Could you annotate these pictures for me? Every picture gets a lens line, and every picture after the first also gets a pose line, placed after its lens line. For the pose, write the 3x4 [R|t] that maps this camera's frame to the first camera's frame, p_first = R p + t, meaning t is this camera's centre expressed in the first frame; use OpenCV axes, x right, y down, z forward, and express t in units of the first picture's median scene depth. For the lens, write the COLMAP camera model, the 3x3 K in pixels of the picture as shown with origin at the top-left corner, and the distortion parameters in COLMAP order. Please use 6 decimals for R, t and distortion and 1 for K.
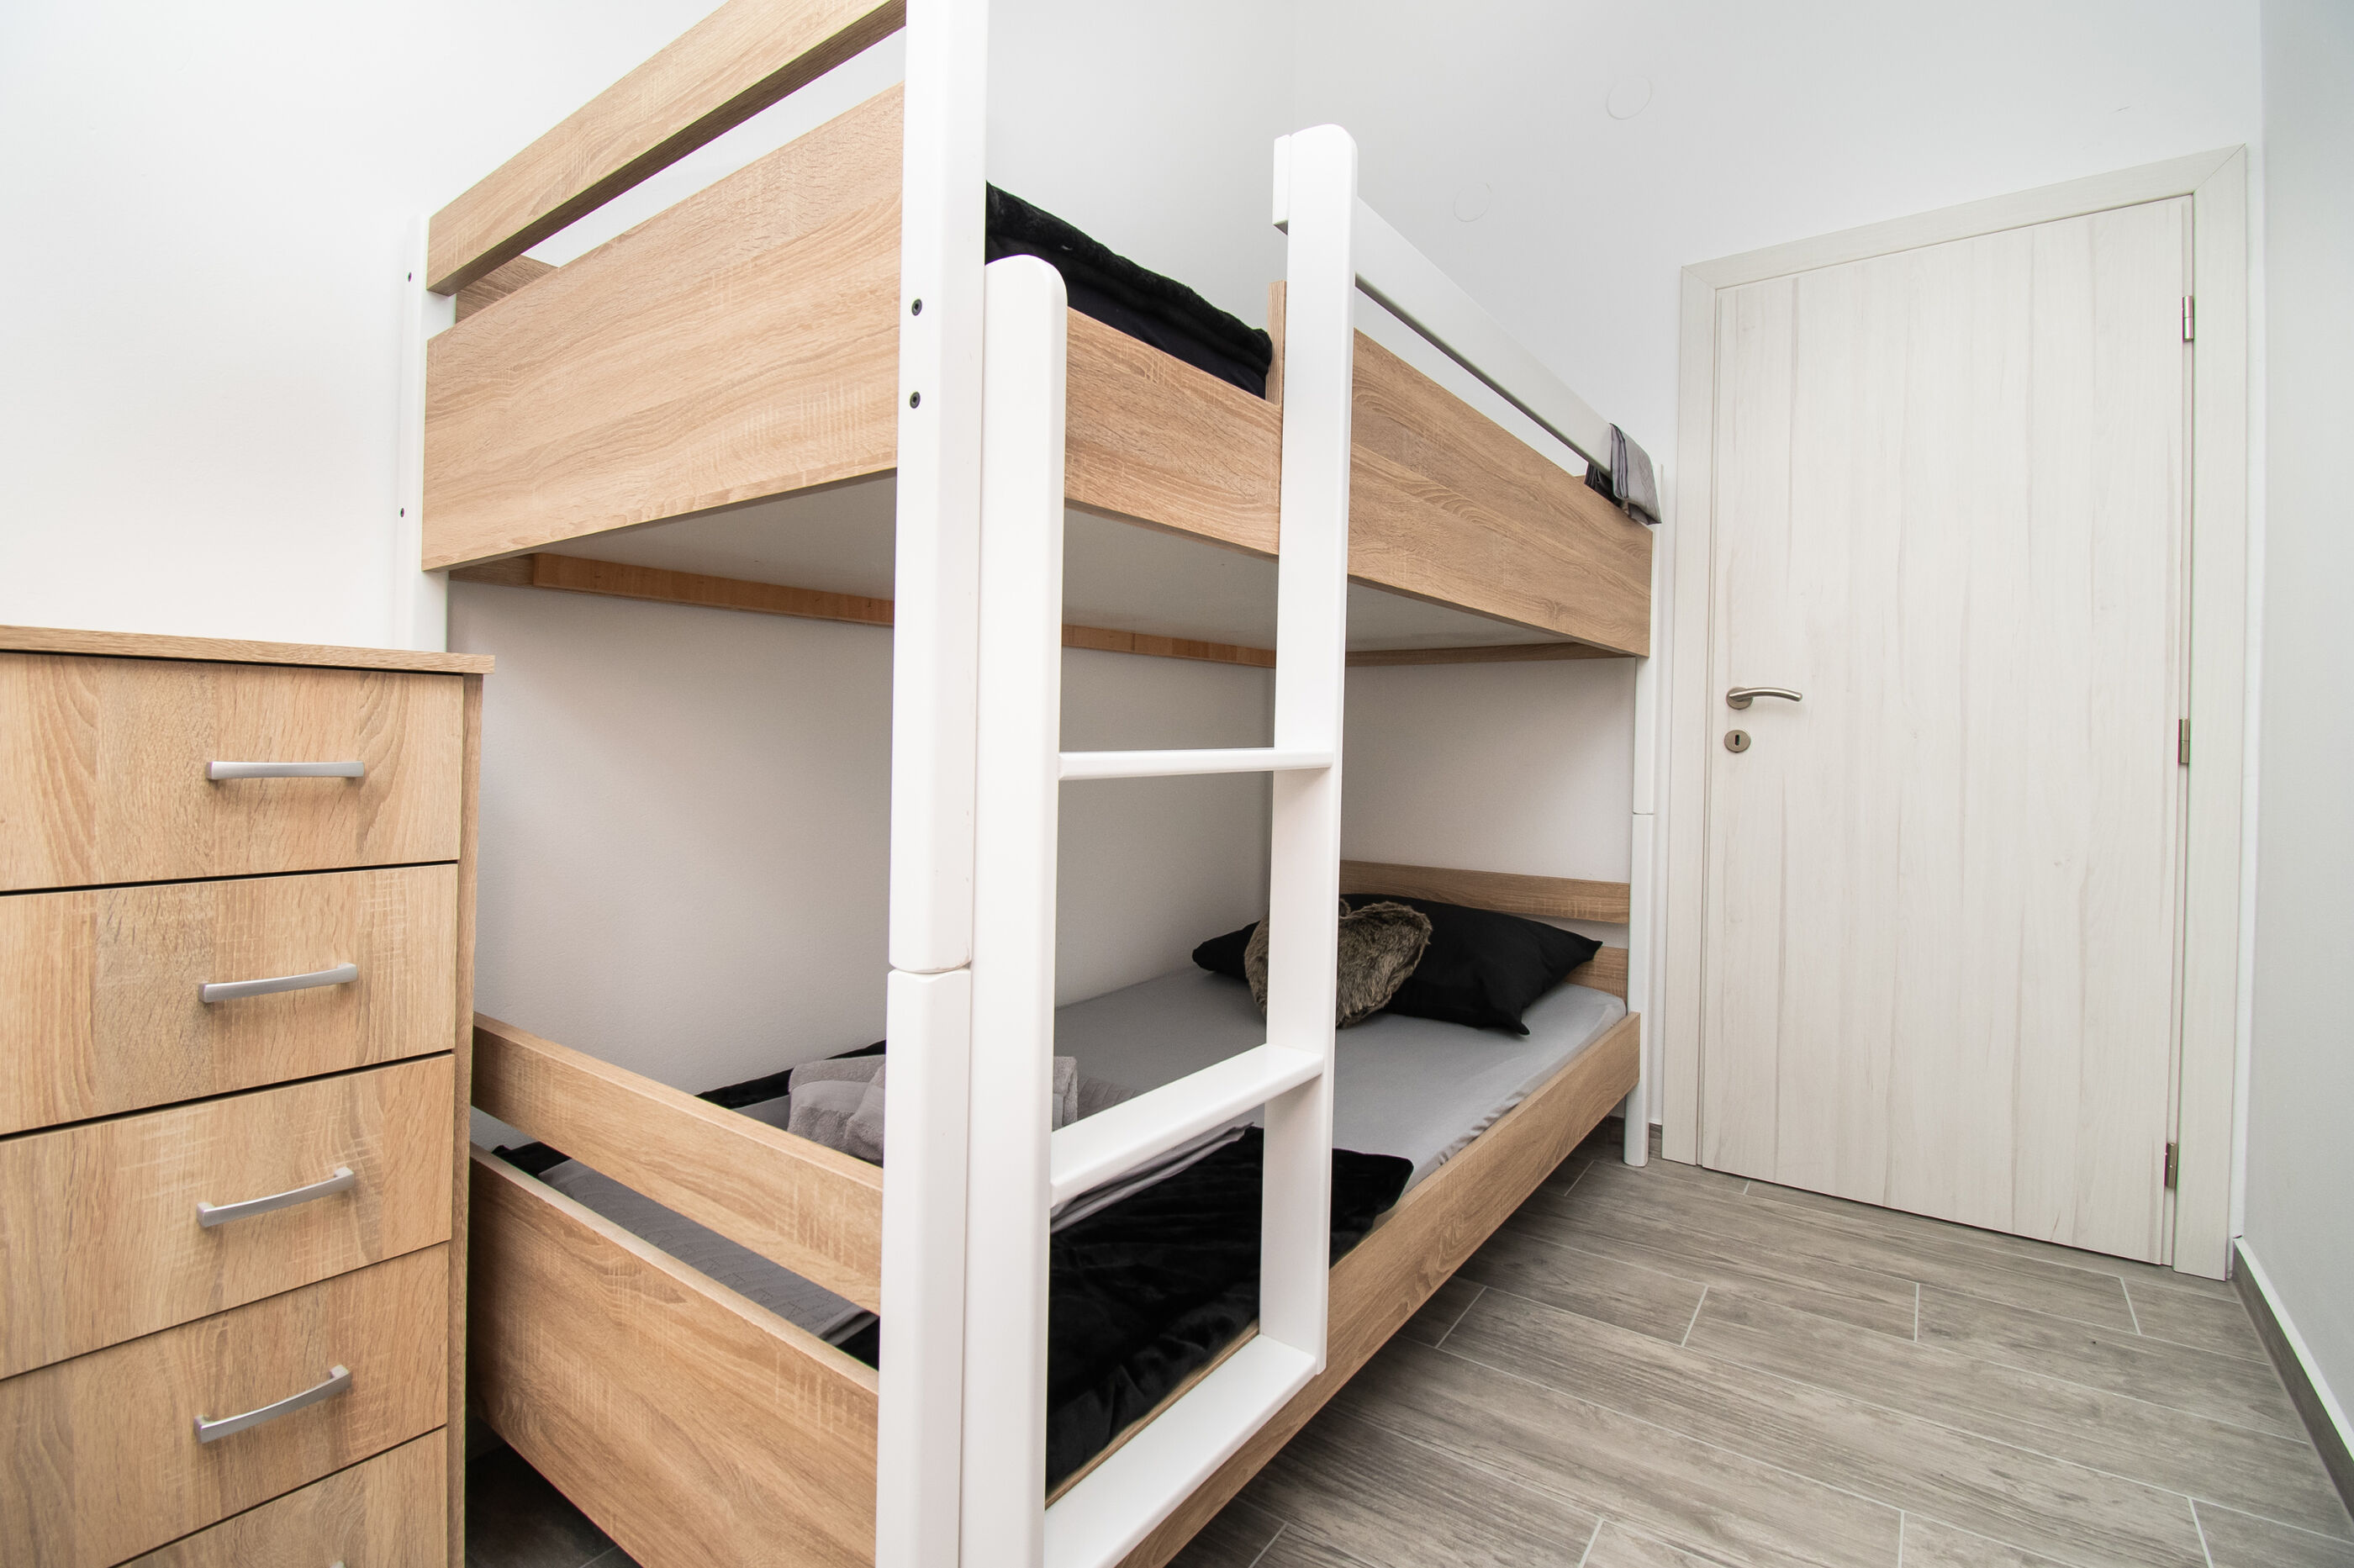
lens RADIAL K [[1050.8, 0, 1199.0], [0, 1050.8, 780.8], [0, 0, 1]] dist [0.002701, -0.014212]
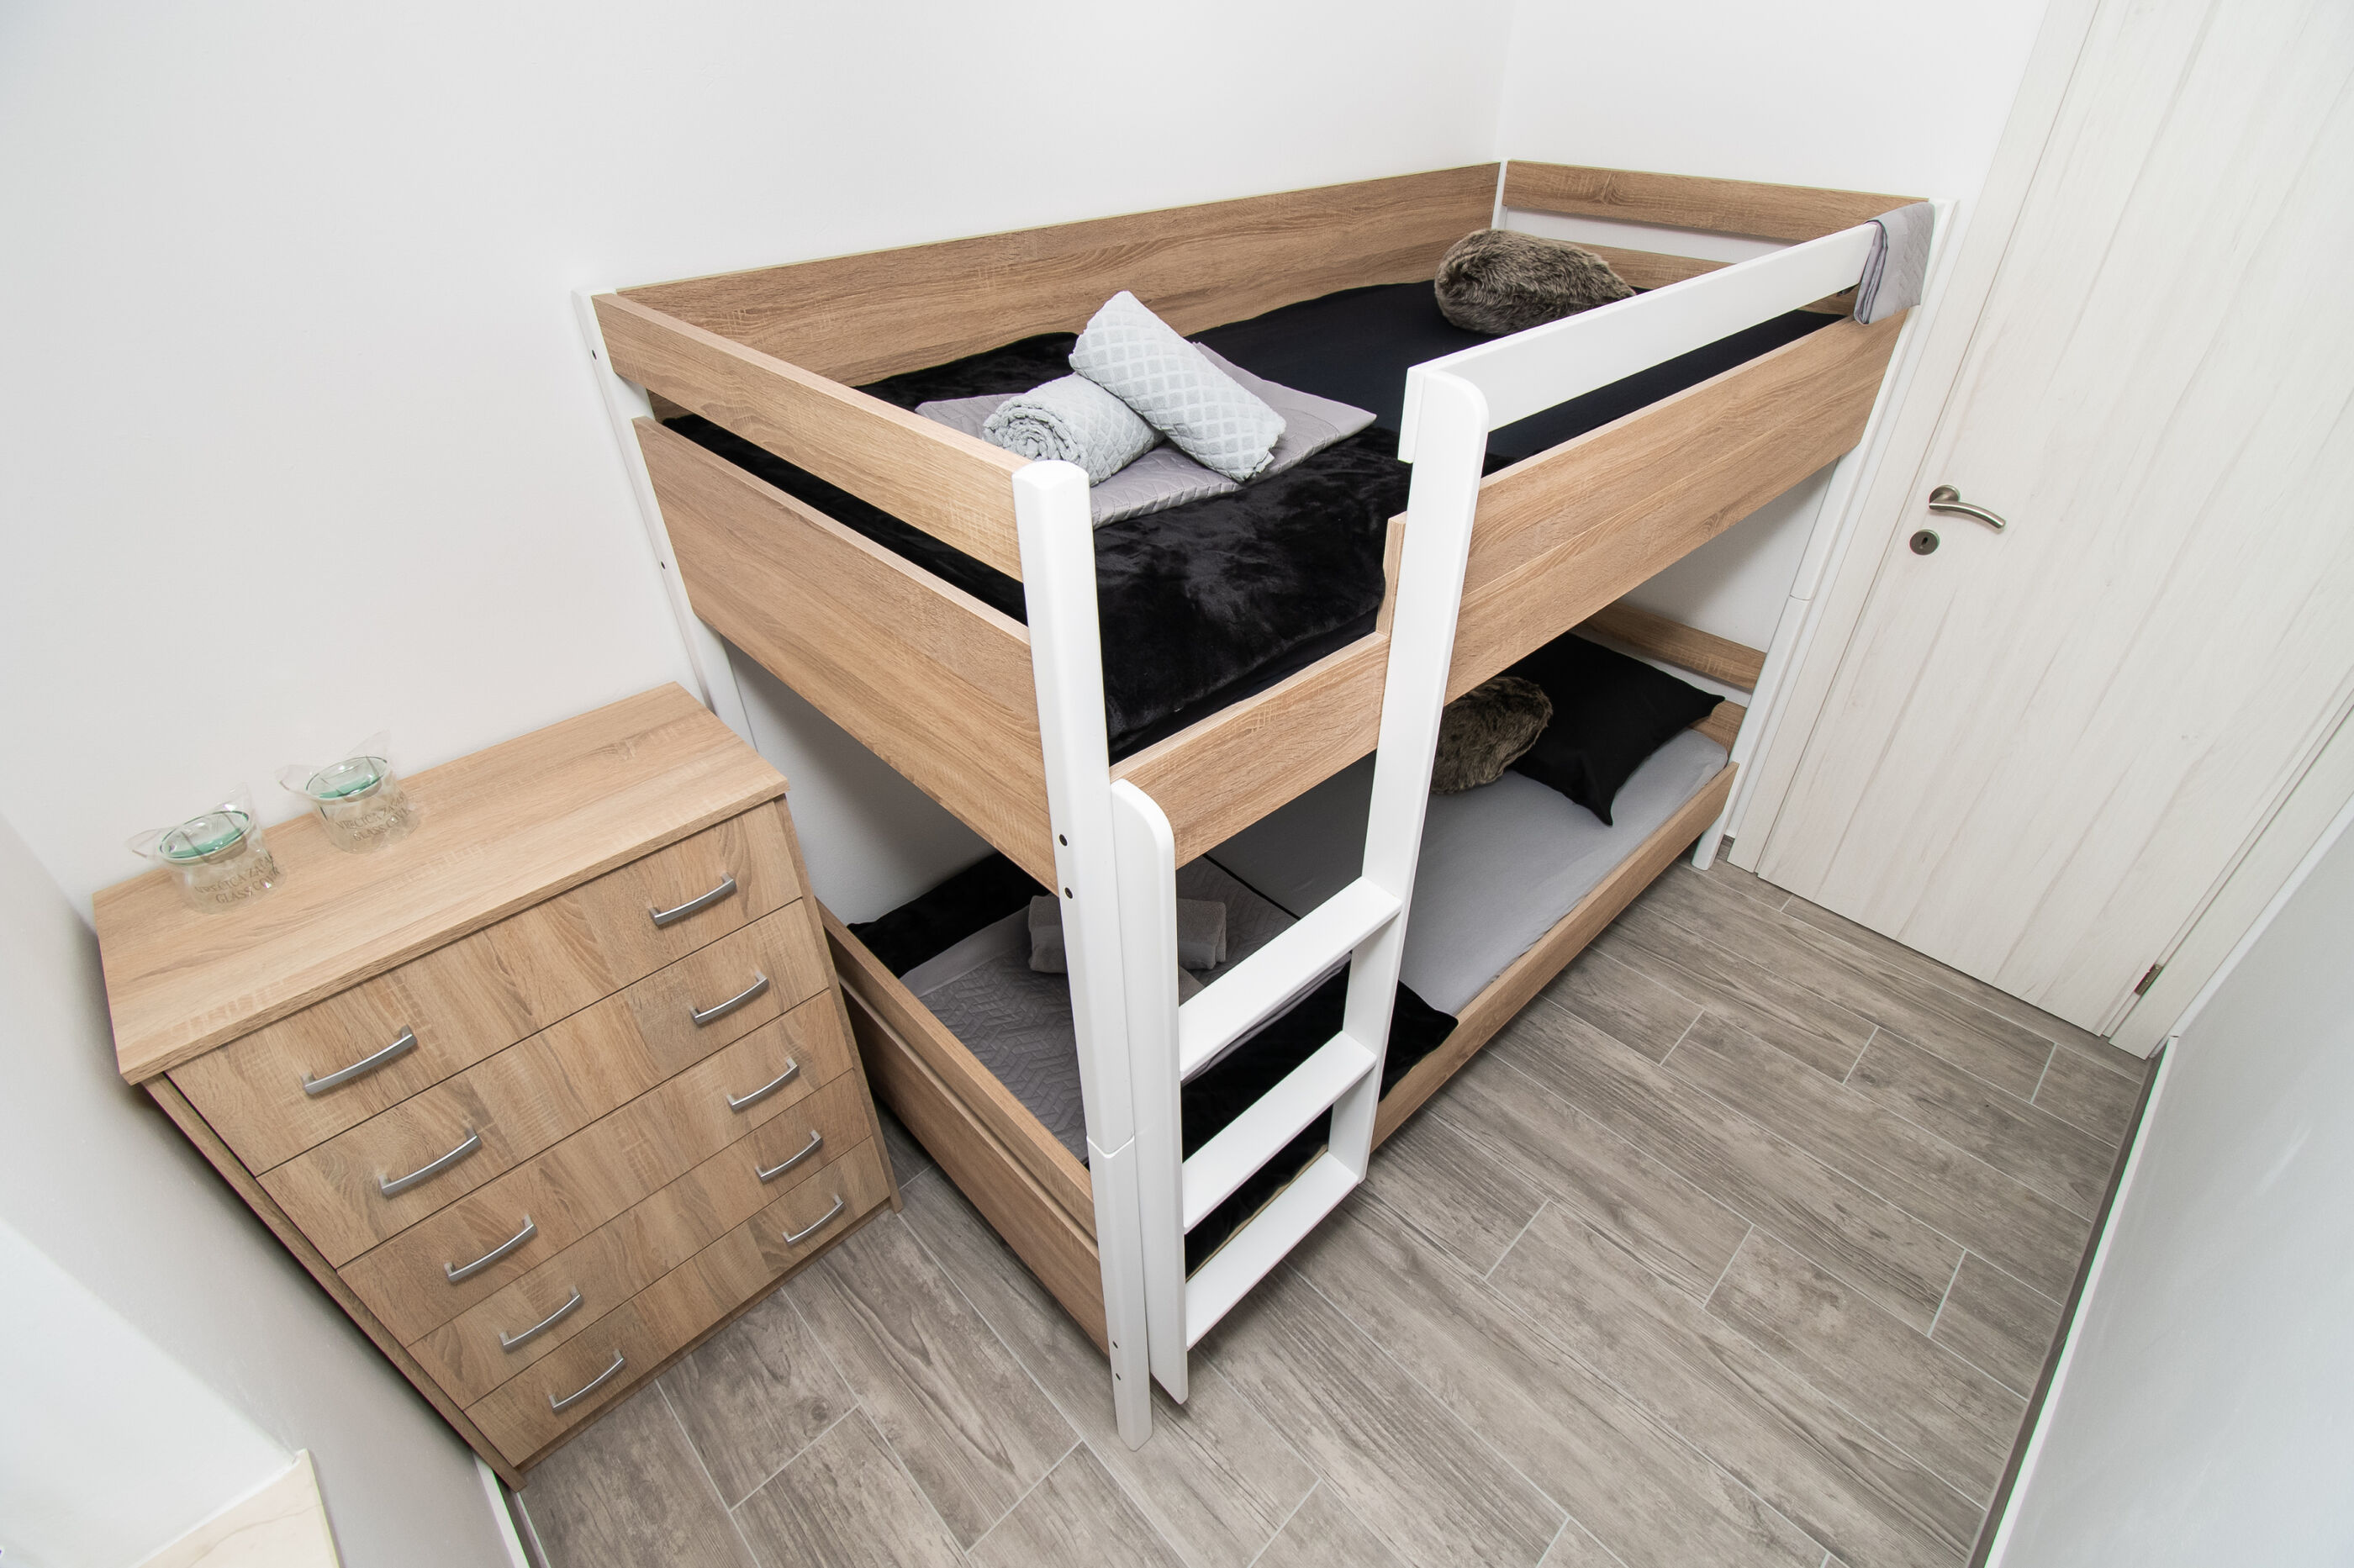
lens RADIAL K [[1011.8, 0, 1216.8], [0, 1011.8, 791.8], [0, 0, 1]] dist [0.012728, -0.023572]
pose [[0.984468, 0.090407, -0.150494, 0.051313], [0.013743, 0.814898, 0.579442, -0.577955], [0.175024, -0.572510, 0.800999, 0.022223]]
